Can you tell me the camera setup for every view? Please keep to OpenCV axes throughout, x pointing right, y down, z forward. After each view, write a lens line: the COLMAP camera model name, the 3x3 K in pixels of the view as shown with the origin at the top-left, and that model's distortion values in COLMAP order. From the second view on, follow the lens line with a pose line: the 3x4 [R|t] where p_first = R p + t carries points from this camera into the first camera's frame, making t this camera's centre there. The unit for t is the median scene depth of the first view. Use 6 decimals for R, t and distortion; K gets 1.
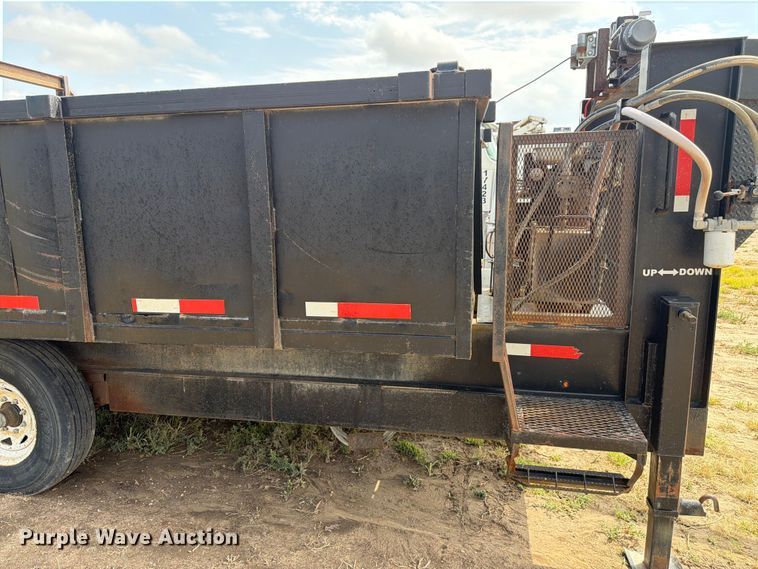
lens RADIAL K [[536.0, 0, 376.8], [0, 536.0, 277.9], [0, 0, 1]] dist [0.049790, -0.065790]
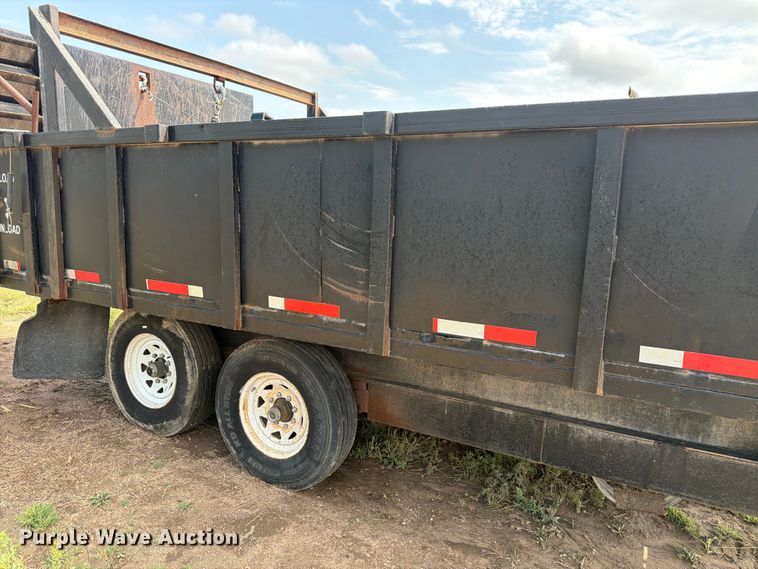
lens RADIAL K [[536.0, 0, 380.3], [0, 536.0, 284.9], [0, 0, 1]] dist [0.049790, -0.065790]
pose [[0.956858, 0.088722, -0.276680, -0.237340], [-0.092019, 0.995757, 0.001071, -0.012303], [0.275601, 0.024435, 0.960962, 0.030524]]
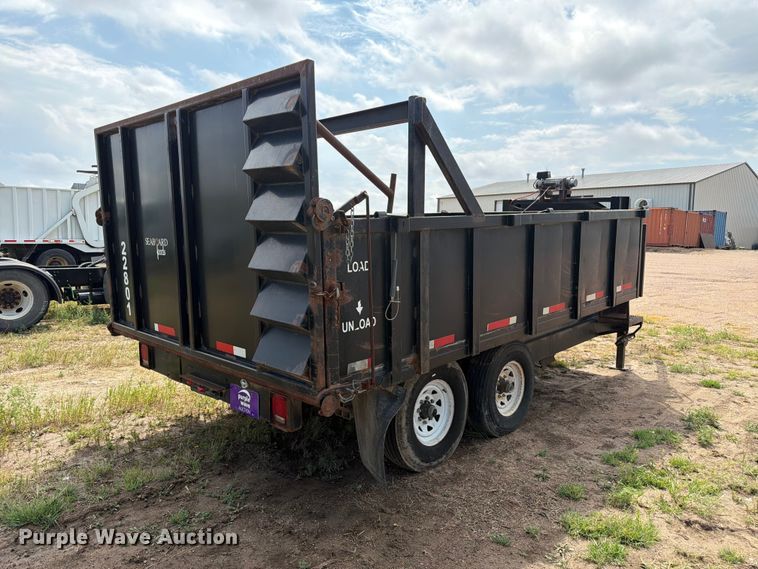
lens RADIAL K [[536.0, 0, 379.9], [0, 536.0, 281.4], [0, 0, 1]] dist [0.049790, -0.065790]
pose [[0.539903, -0.100561, 0.835698, -2.402582], [0.148377, 0.988661, 0.023108, -0.173313], [-0.828546, 0.111522, 0.548702, 0.389728]]
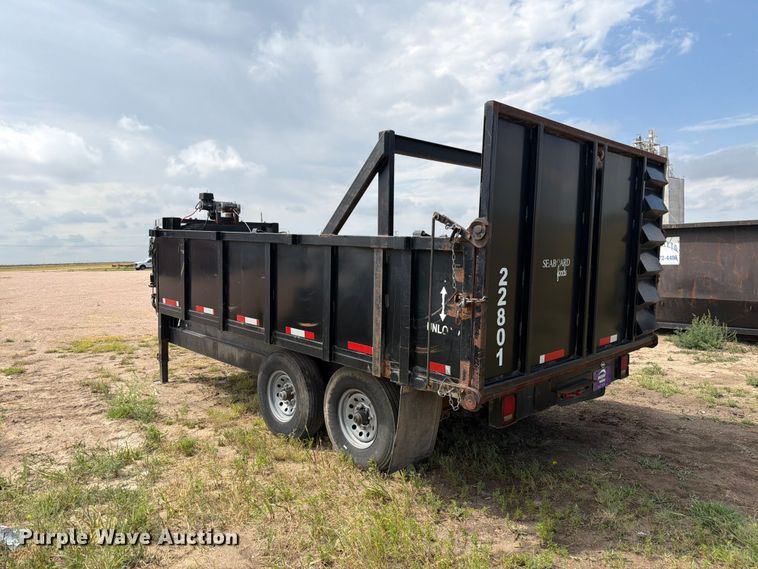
lens RADIAL K [[536.0, 0, 376.5], [0, 536.0, 281.8], [0, 0, 1]] dist [0.049790, -0.065790]
pose [[-0.825400, -0.049220, 0.562398, -1.878381], [0.087511, 0.972996, 0.213590, -0.633450], [-0.557724, 0.225513, -0.798804, 3.114948]]
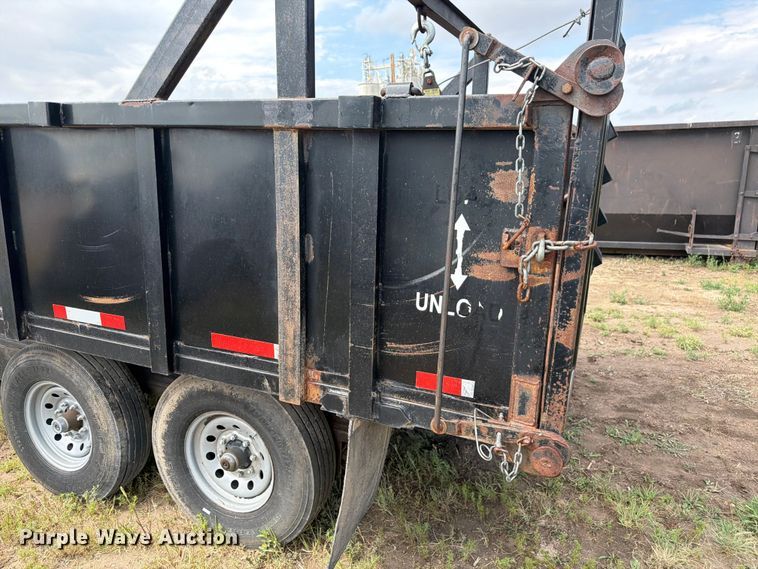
lens RADIAL K [[536.0, 0, 377.8], [0, 536.0, 288.8], [0, 0, 1]] dist [0.049790, -0.065790]
pose [[-0.981249, -0.056039, 0.184418, -1.315815], [0.020541, 0.920947, 0.389146, -0.488247], [-0.191647, 0.385638, -0.902527, 2.577316]]
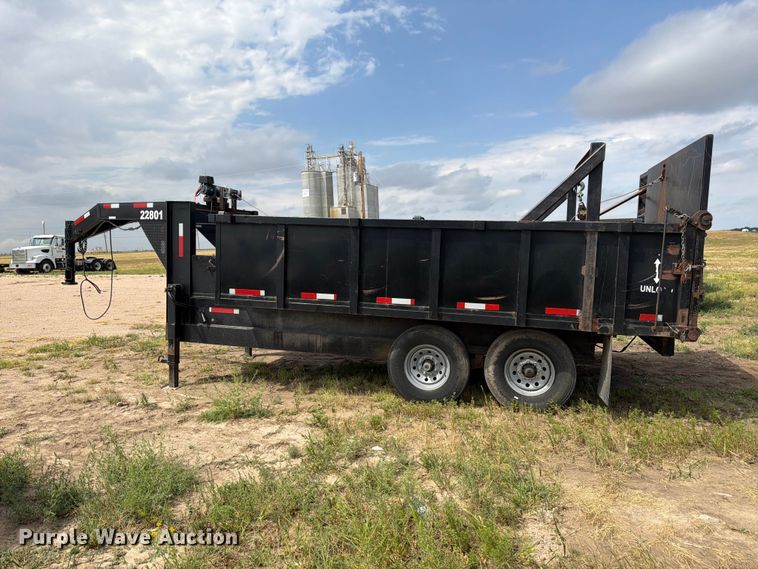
lens RADIAL K [[536.0, 0, 375.5], [0, 536.0, 285.6], [0, 0, 1]] dist [0.049790, -0.065790]
pose [[-0.997141, -0.018732, 0.073205, -0.488563], [0.000100, 0.968460, 0.249168, -0.698190], [-0.075563, 0.248463, -0.965690, 3.843014]]
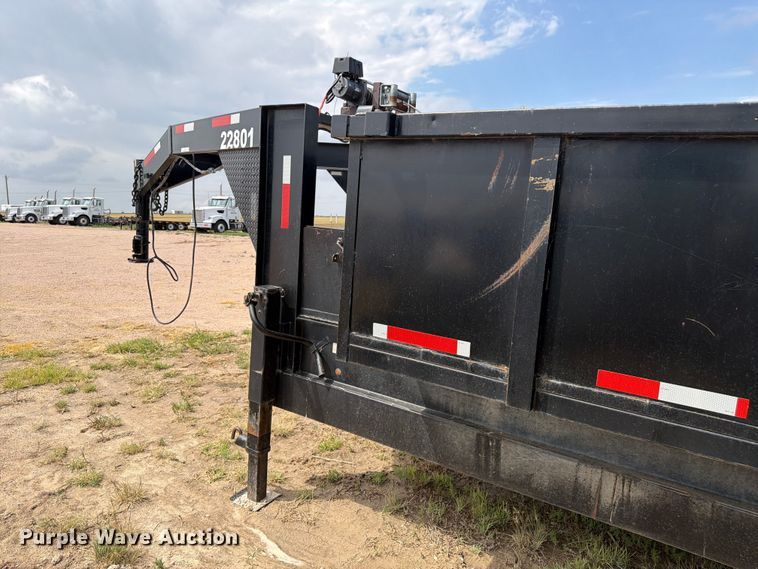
lens RADIAL K [[536.0, 0, 376.0], [0, 536.0, 283.7], [0, 0, 1]] dist [0.049790, -0.065790]
pose [[-0.931047, -0.098526, 0.351345, -0.000972], [0.010421, 0.955286, 0.295501, -0.426269], [-0.364749, 0.278787, -0.888390, 2.431981]]
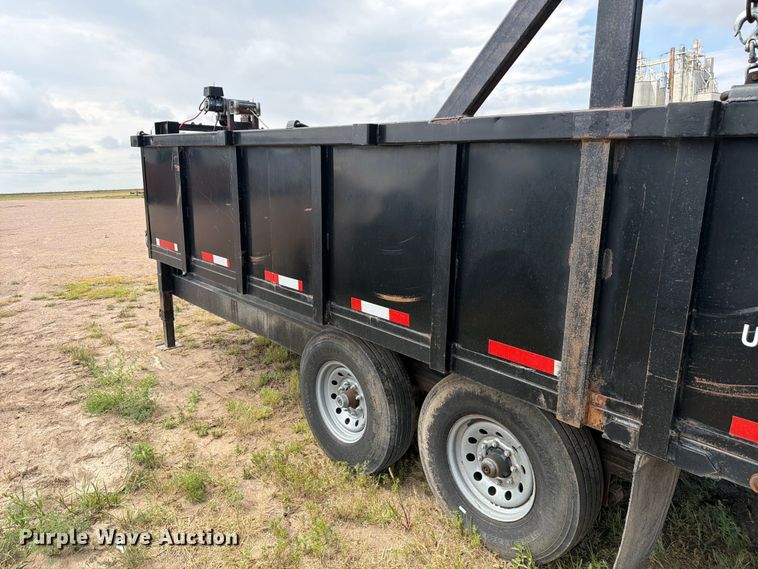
lens RADIAL K [[536.0, 0, 374.3], [0, 536.0, 285.8], [0, 0, 1]] dist [0.049790, -0.065790]
pose [[-0.801417, -0.129096, 0.584008, -1.260451], [0.102921, 0.932098, 0.347276, -0.500742], [-0.589185, 0.338419, -0.733712, 2.603992]]
